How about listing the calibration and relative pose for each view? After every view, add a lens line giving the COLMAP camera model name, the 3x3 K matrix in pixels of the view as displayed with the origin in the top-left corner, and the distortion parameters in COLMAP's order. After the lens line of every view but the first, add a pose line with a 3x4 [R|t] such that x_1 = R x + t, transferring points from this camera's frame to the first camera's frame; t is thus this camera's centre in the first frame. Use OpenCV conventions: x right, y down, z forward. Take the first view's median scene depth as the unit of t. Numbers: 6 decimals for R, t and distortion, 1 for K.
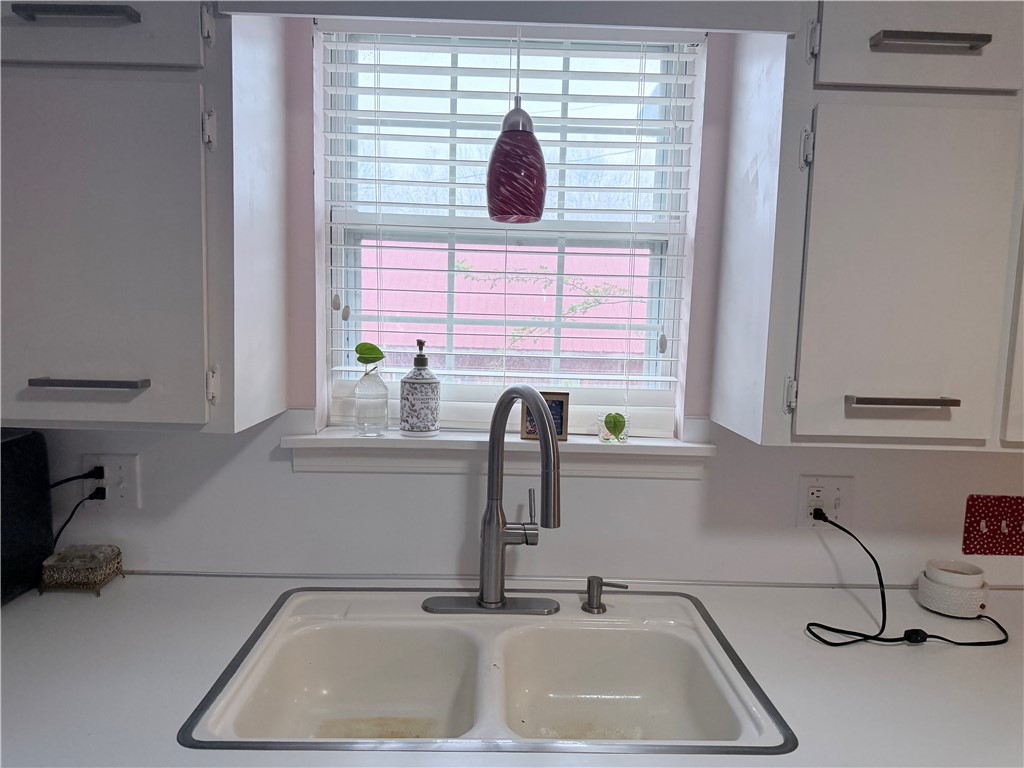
lens RADIAL K [[715.0, 0, 511.3], [0, 715.0, 383.5], [0, 0, 1]] dist [0.023096, -0.022499]
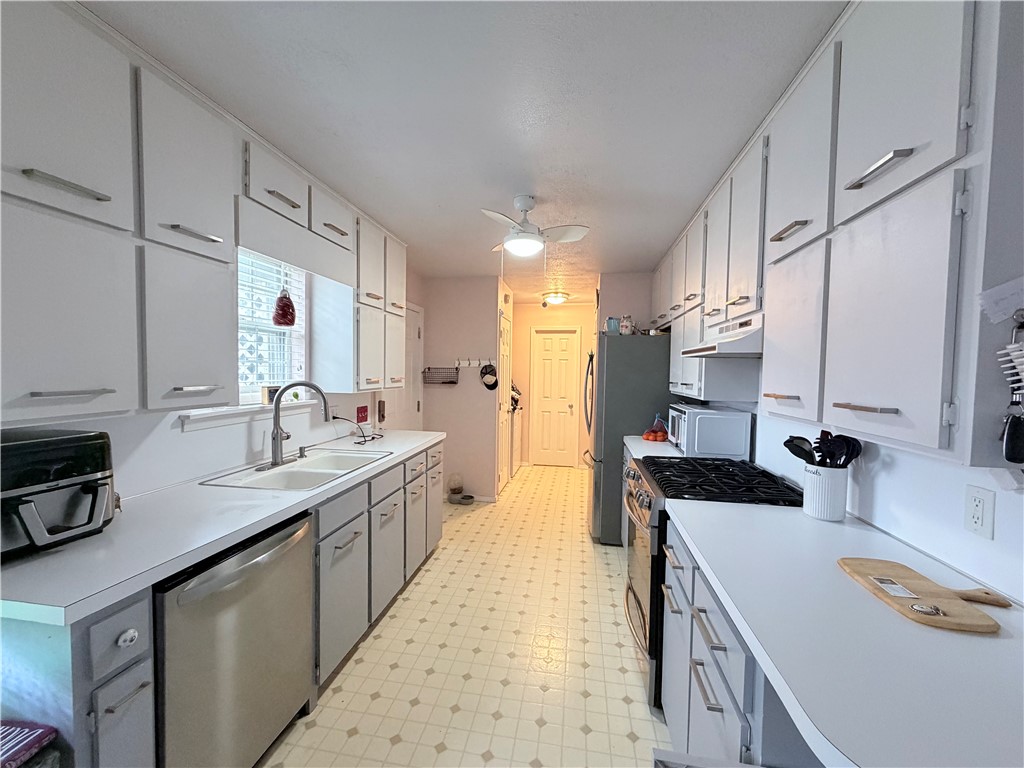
lens RADIAL K [[409.8, 0, 508.2], [0, 409.8, 384.5], [0, 0, 1]] dist [-0.002495, 0.001123]
pose [[0.188159, -0.063340, 0.980094, -1.352698], [0.085864, 0.995158, 0.047829, 0.006377], [-0.978378, 0.075156, 0.192687, -0.179684]]
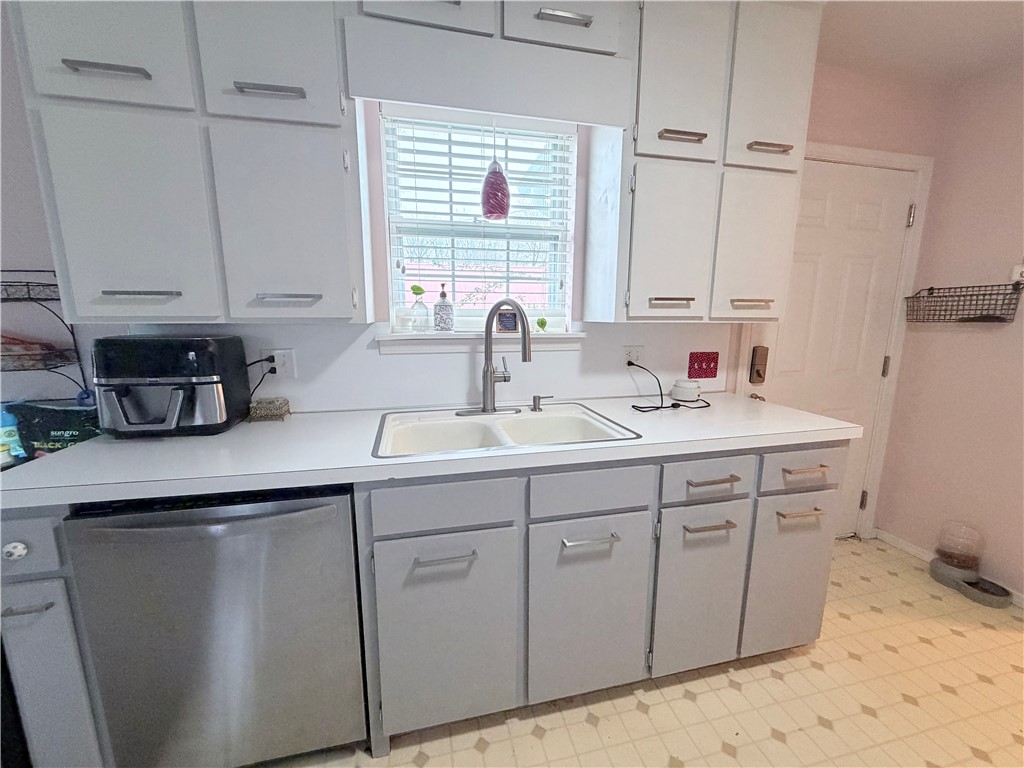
lens RADIAL K [[409.8, 0, 507.5], [0, 409.8, 384.0], [0, 0, 1]] dist [-0.002495, 0.001123]
pose [[0.977001, -0.061691, 0.204116, -0.206844], [0.046006, 0.995674, 0.080722, 0.133742], [-0.208213, -0.069475, 0.975613, -0.151621]]
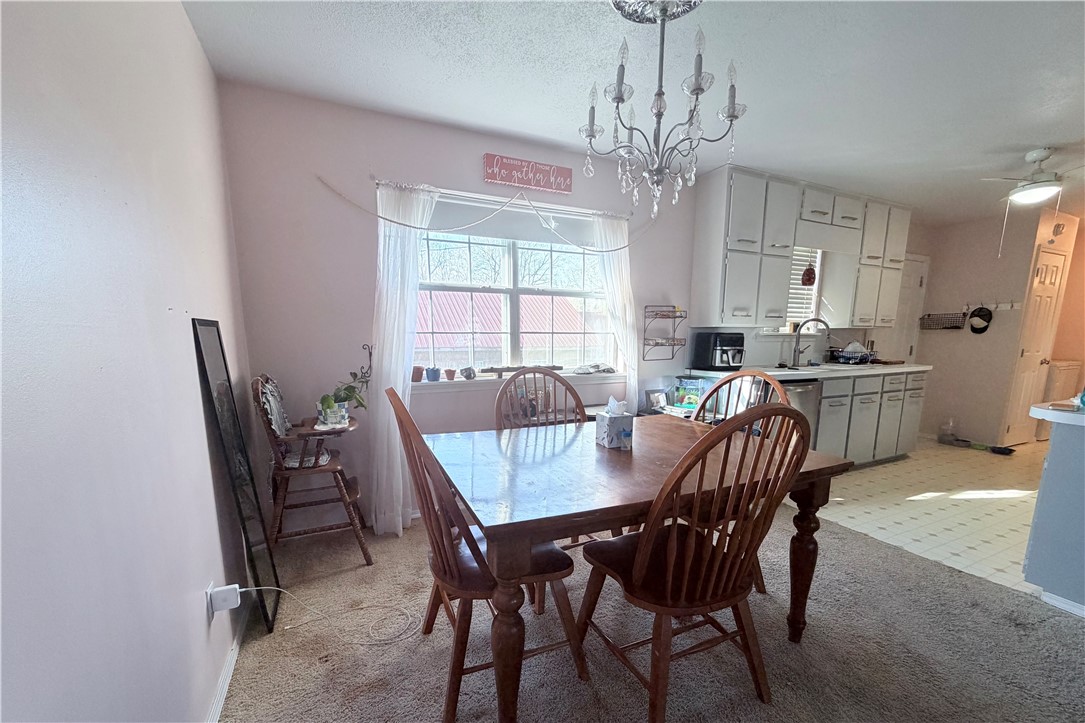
lens RADIAL K [[430.6, 0, 526.3], [0, 430.6, 410.3], [0, 0, 1]] dist [-0.010295, -0.000501]
pose [[0.919878, -0.099473, 0.379381, -2.770506], [0.067853, 0.993079, 0.095862, 0.197066], [-0.386292, -0.062439, 0.920261, -0.956961]]
